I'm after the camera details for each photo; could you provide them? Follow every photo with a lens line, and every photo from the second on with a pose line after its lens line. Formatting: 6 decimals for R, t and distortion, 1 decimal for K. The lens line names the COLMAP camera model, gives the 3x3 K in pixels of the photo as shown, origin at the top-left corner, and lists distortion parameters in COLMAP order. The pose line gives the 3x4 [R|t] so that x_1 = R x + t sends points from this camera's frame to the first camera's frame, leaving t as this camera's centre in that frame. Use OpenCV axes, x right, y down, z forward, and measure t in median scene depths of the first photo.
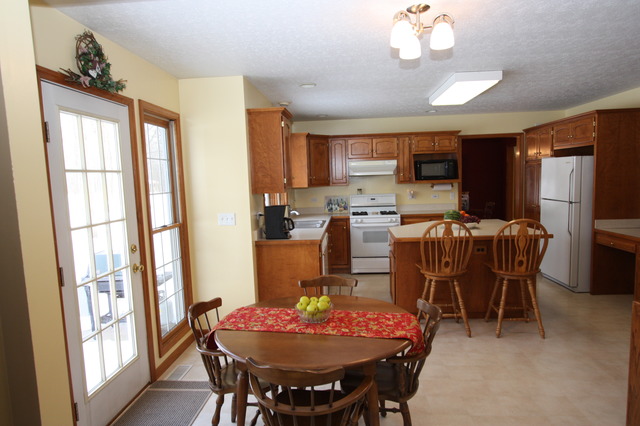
lens RADIAL K [[411.5, 0, 322.2], [0, 411.5, 217.4], [0, 0, 1]] dist [-0.010573, -0.001477]
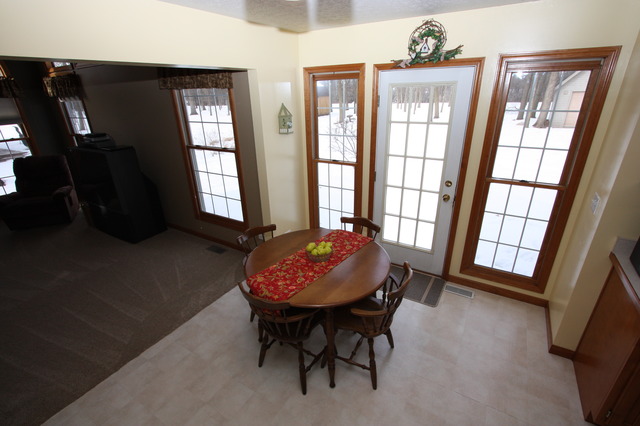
lens RADIAL K [[298.5, 0, 316.6], [0, 298.5, 218.6], [0, 0, 1]] dist [-0.015702, -0.000745]
pose [[-0.471949, 0.395540, -0.787916, 0.370741], [-0.039985, 0.883185, 0.467317, -0.173081], [0.880719, 0.252054, -0.401003, 0.692661]]
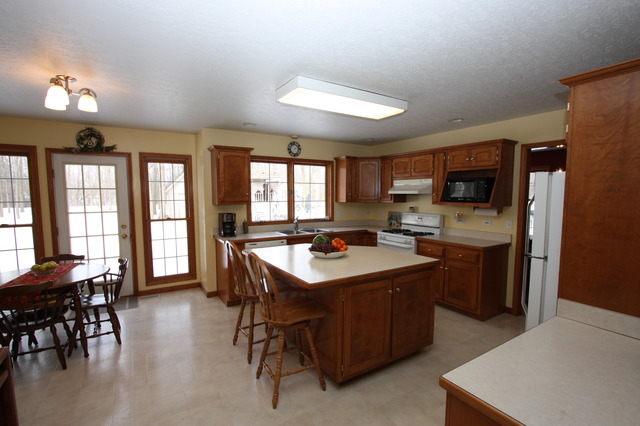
lens RADIAL K [[298.5, 0, 324.9], [0, 298.5, 215.8], [0, 0, 1]] dist [-0.015702, -0.000745]
pose [[0.593088, 0.092627, -0.799792, 0.865787], [-0.097578, 0.994307, 0.042796, -0.091014], [0.799203, 0.052660, 0.598750, 0.609098]]
